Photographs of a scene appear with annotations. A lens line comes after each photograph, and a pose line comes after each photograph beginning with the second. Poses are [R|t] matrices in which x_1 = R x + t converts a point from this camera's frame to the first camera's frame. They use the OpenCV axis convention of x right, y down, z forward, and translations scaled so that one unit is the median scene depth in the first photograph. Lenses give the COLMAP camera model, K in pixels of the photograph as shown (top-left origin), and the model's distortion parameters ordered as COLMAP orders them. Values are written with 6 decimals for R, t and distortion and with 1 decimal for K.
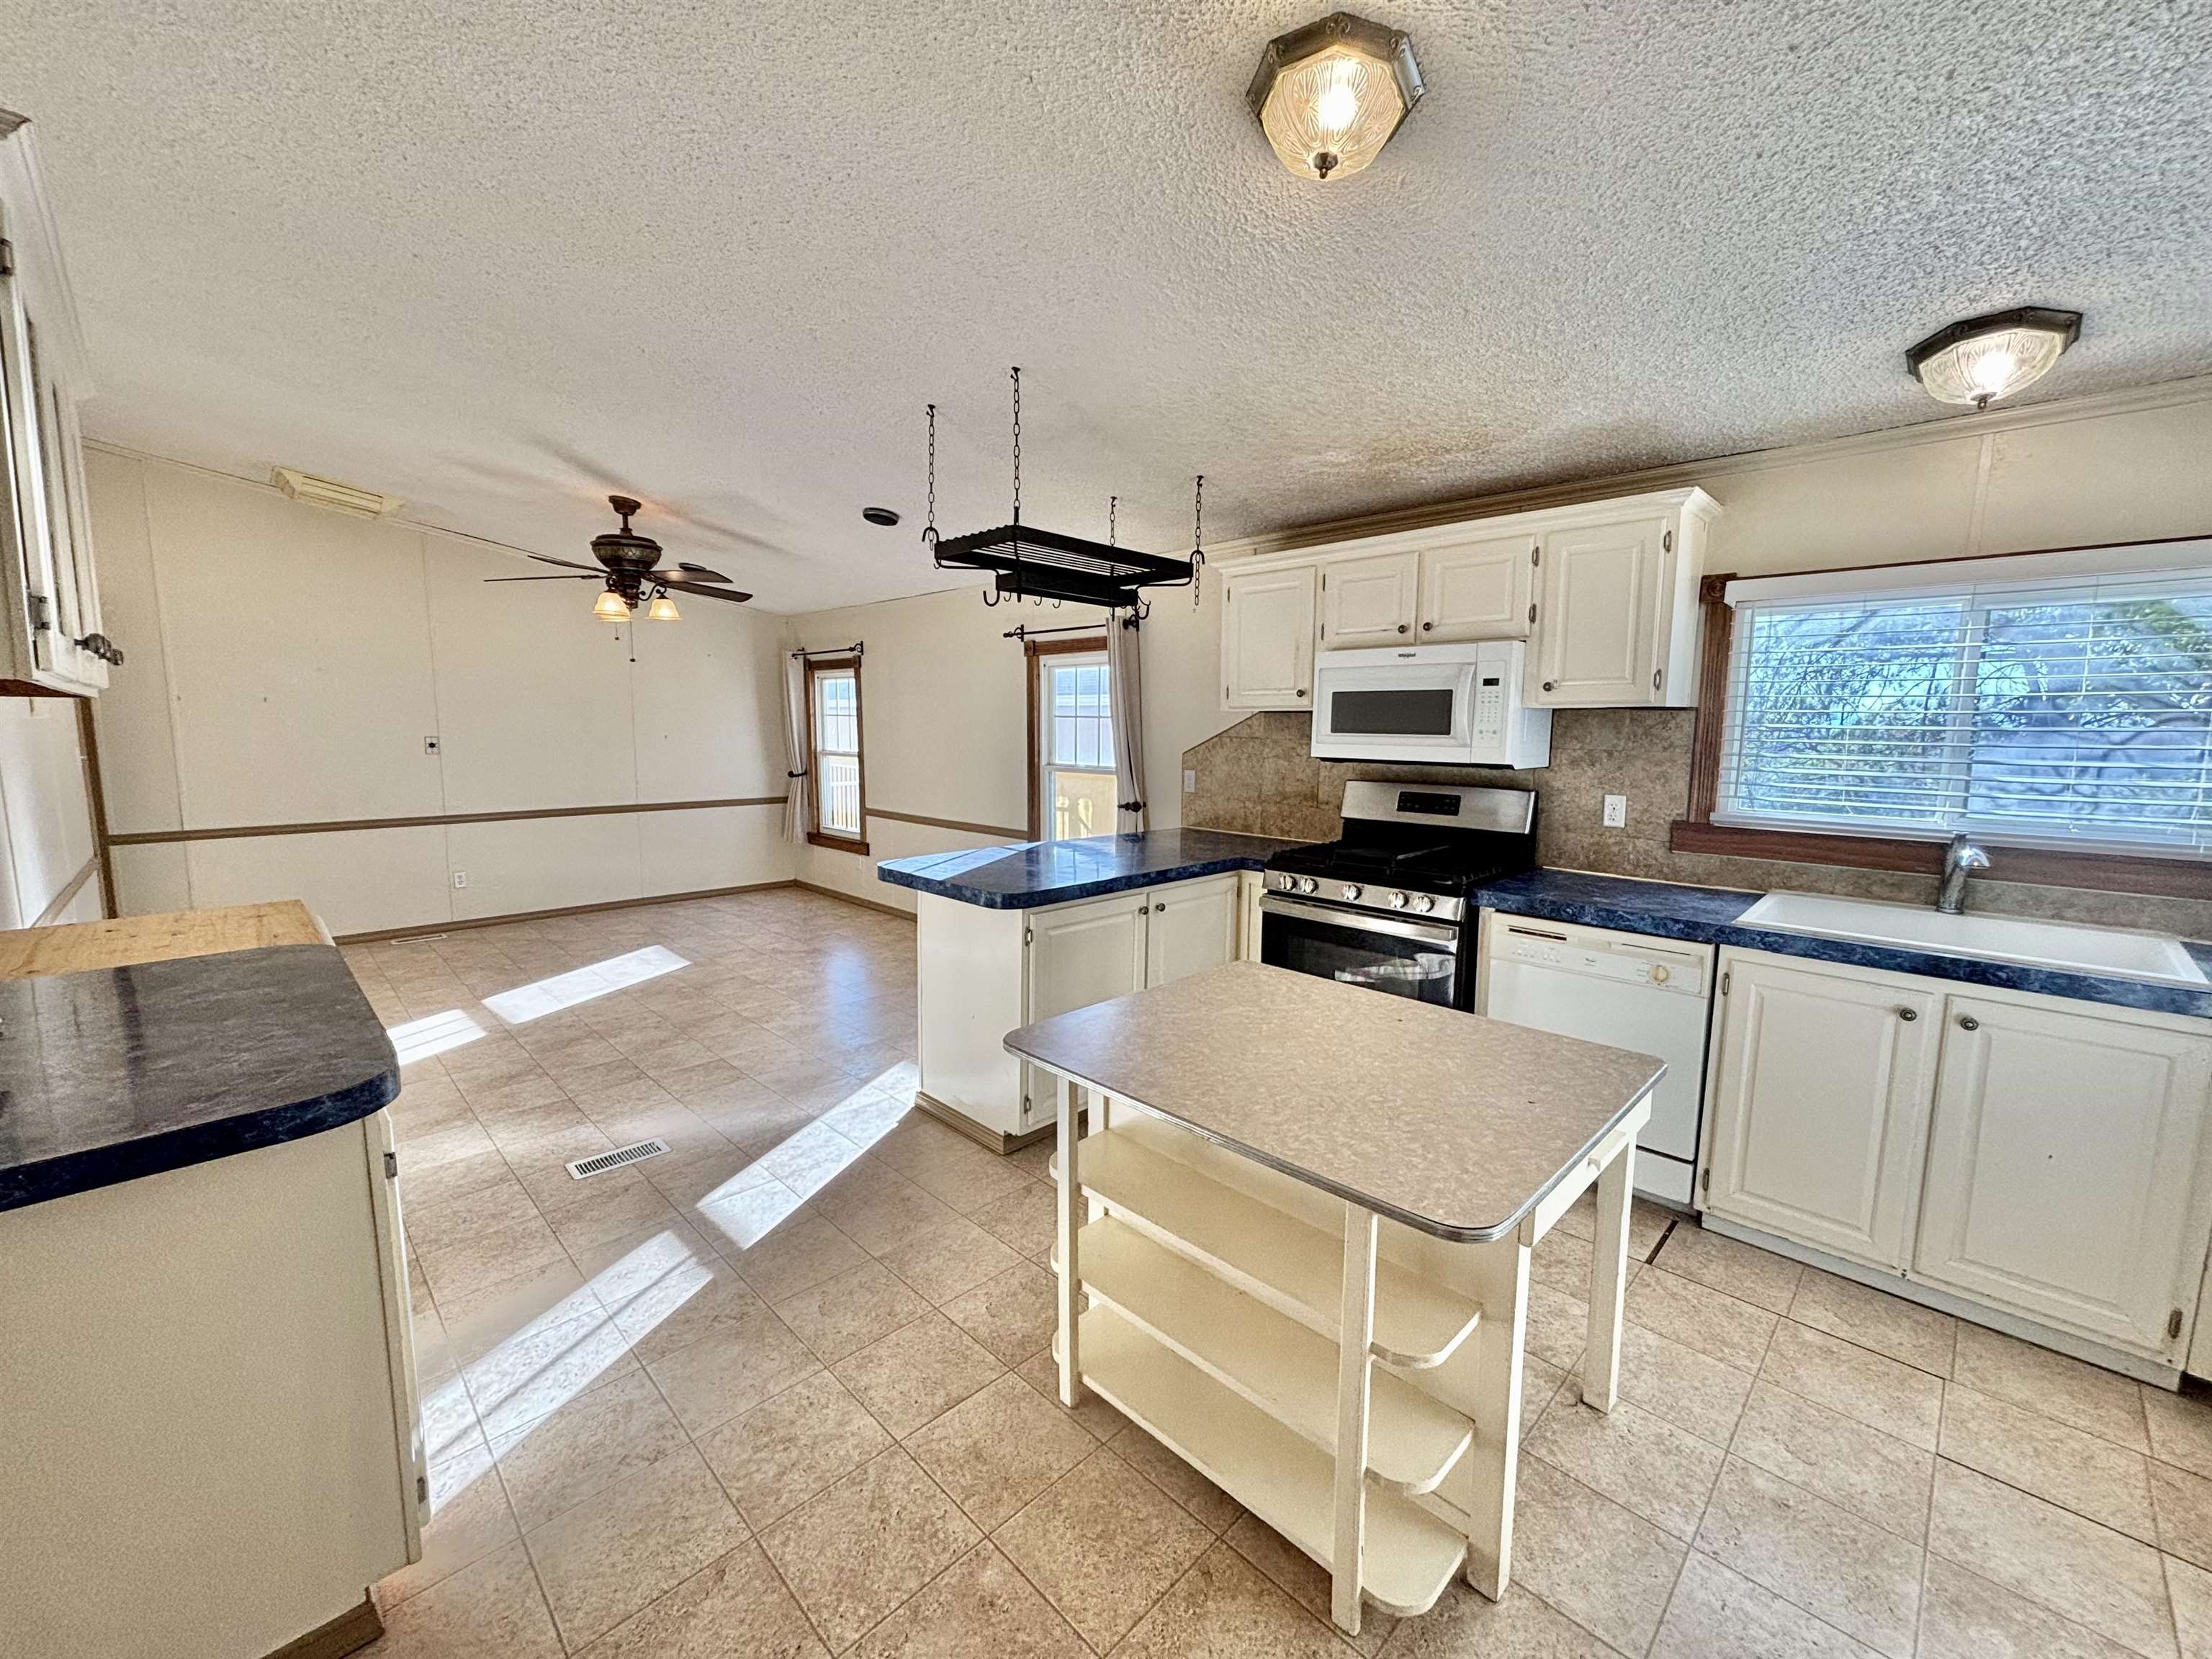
lens RADIAL K [[888.2, 0, 1106.0], [0, 888.2, 829.5], [0, 0, 1]] dist [0.000086, -0.000128]
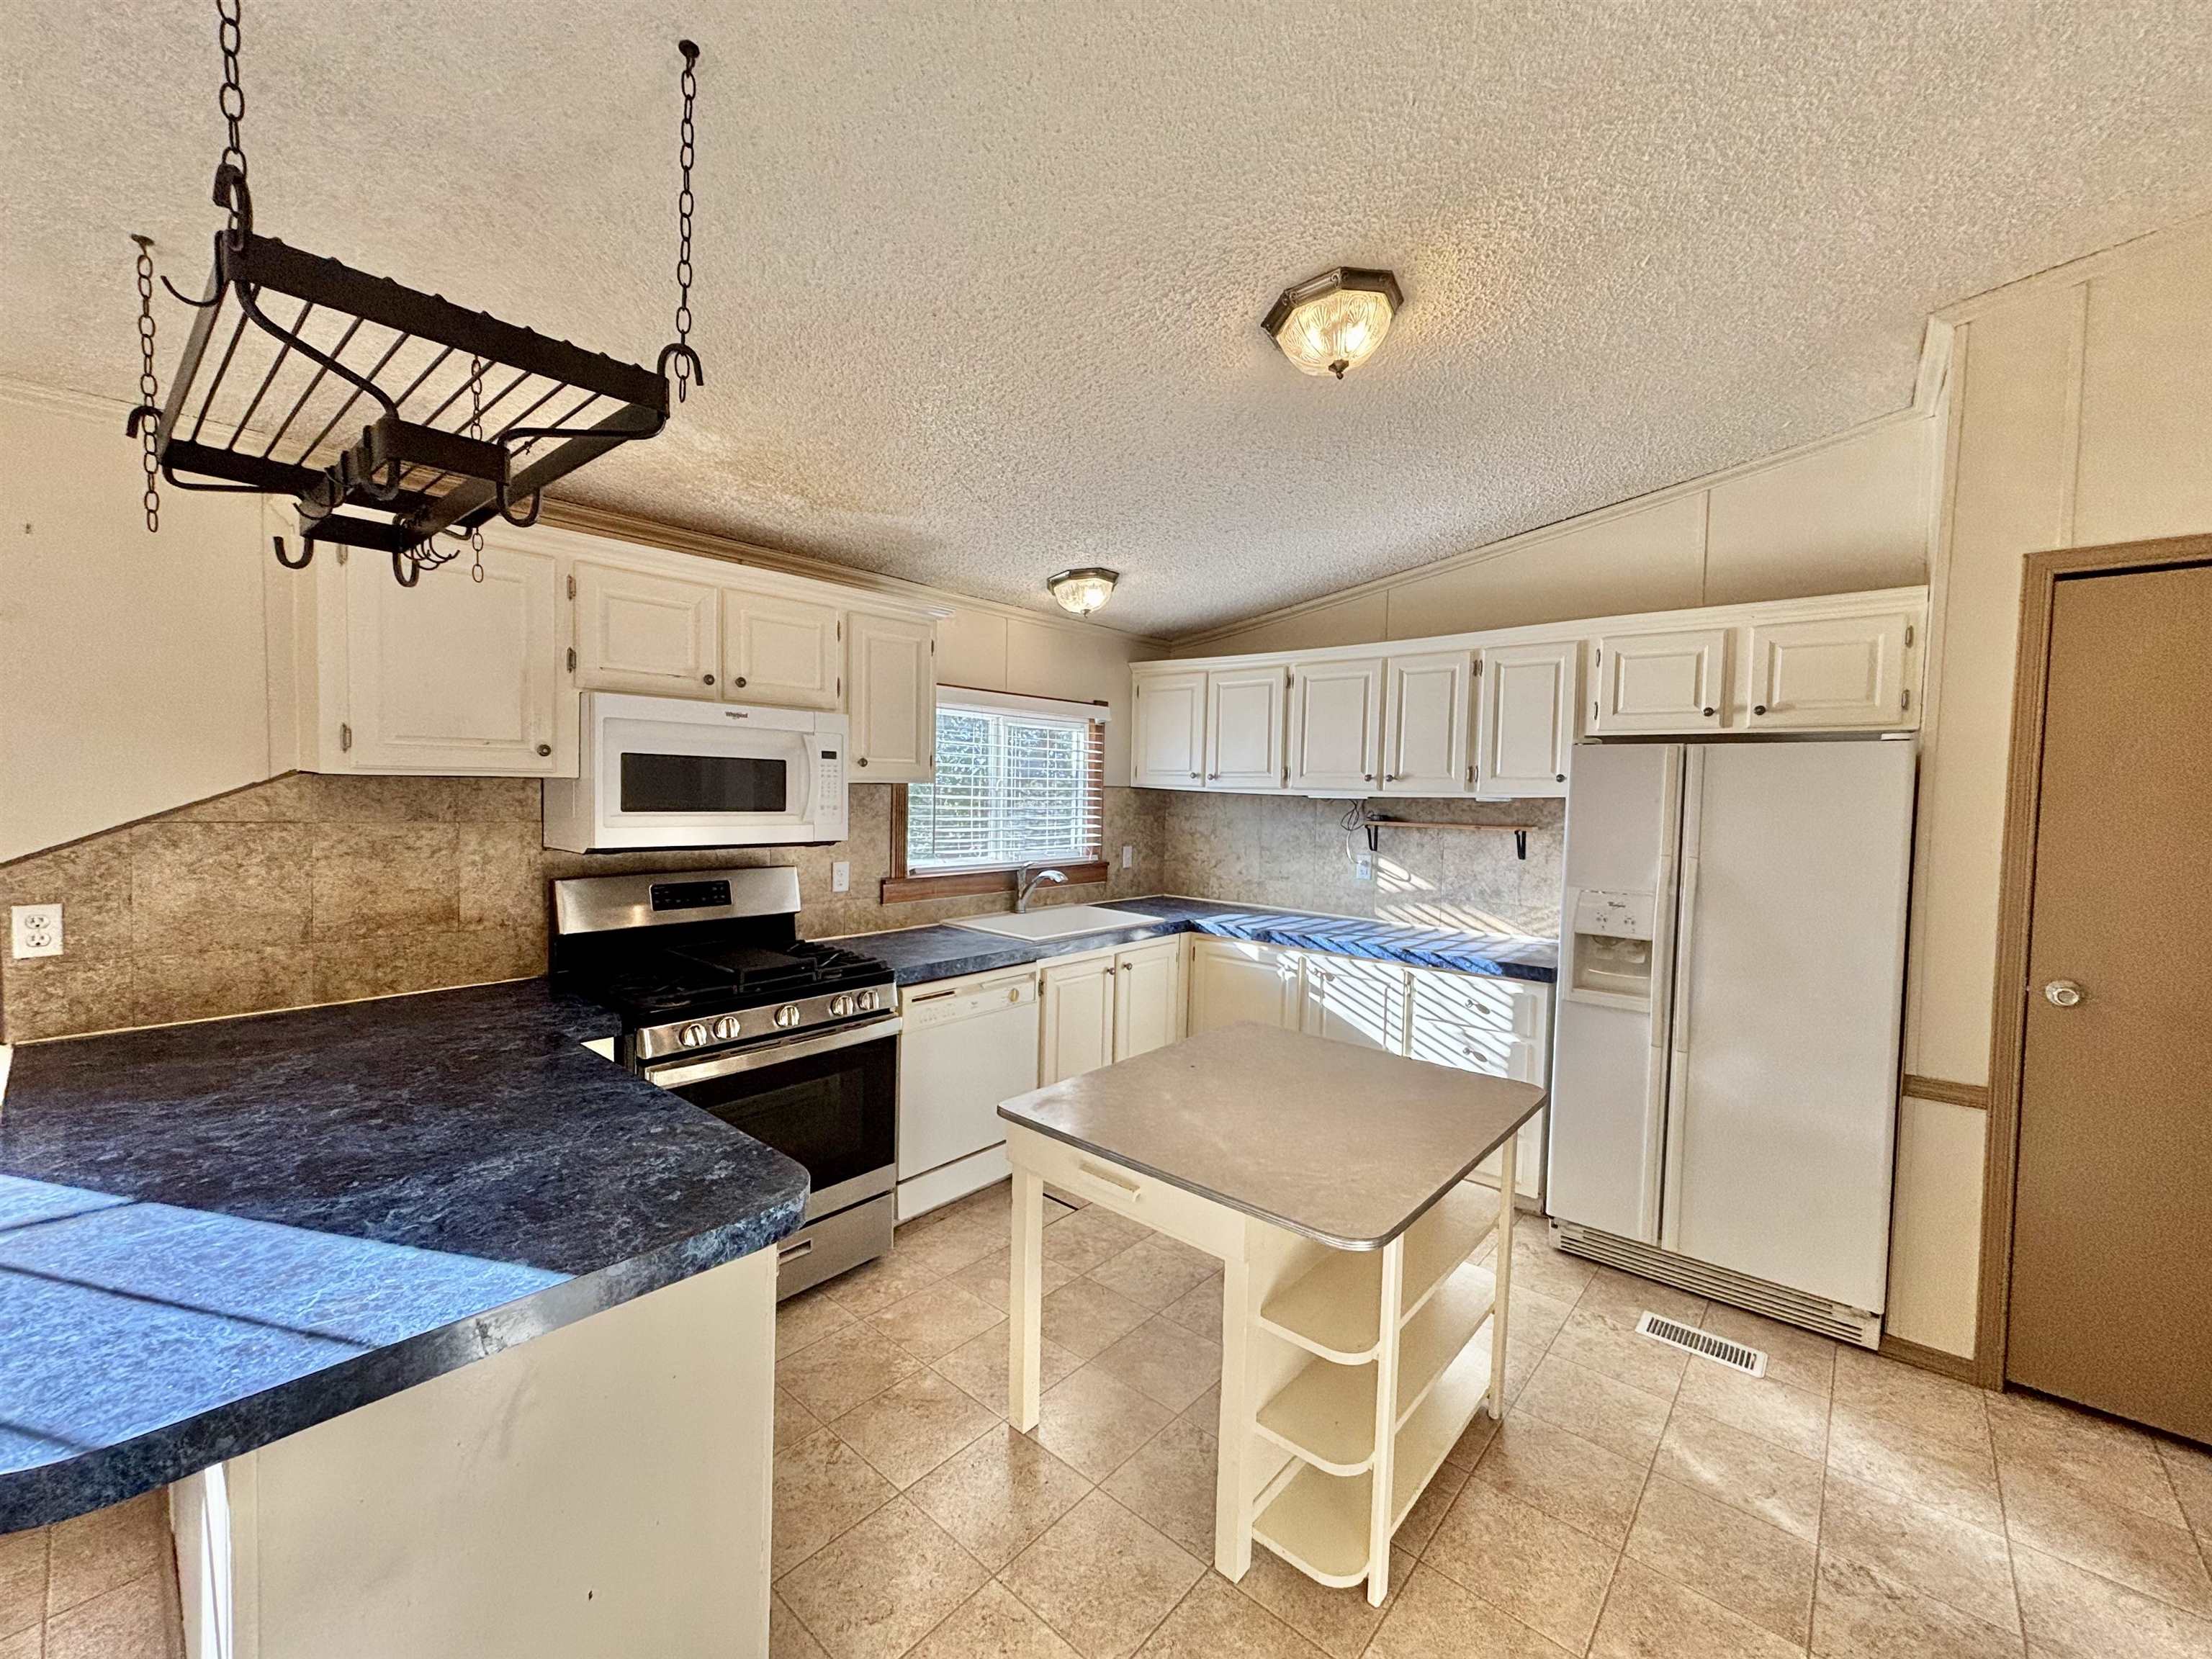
lens RADIAL K [[893.8, 0, 1097.1], [0, 893.8, 831.9], [0, 0, 1]] dist [0.001846, -0.000046]
pose [[-0.067420, -0.057763, 0.996051, -0.446025], [0.099752, 0.992930, 0.064334, -0.097367], [-0.992726, 0.103696, -0.061182, 0.651778]]
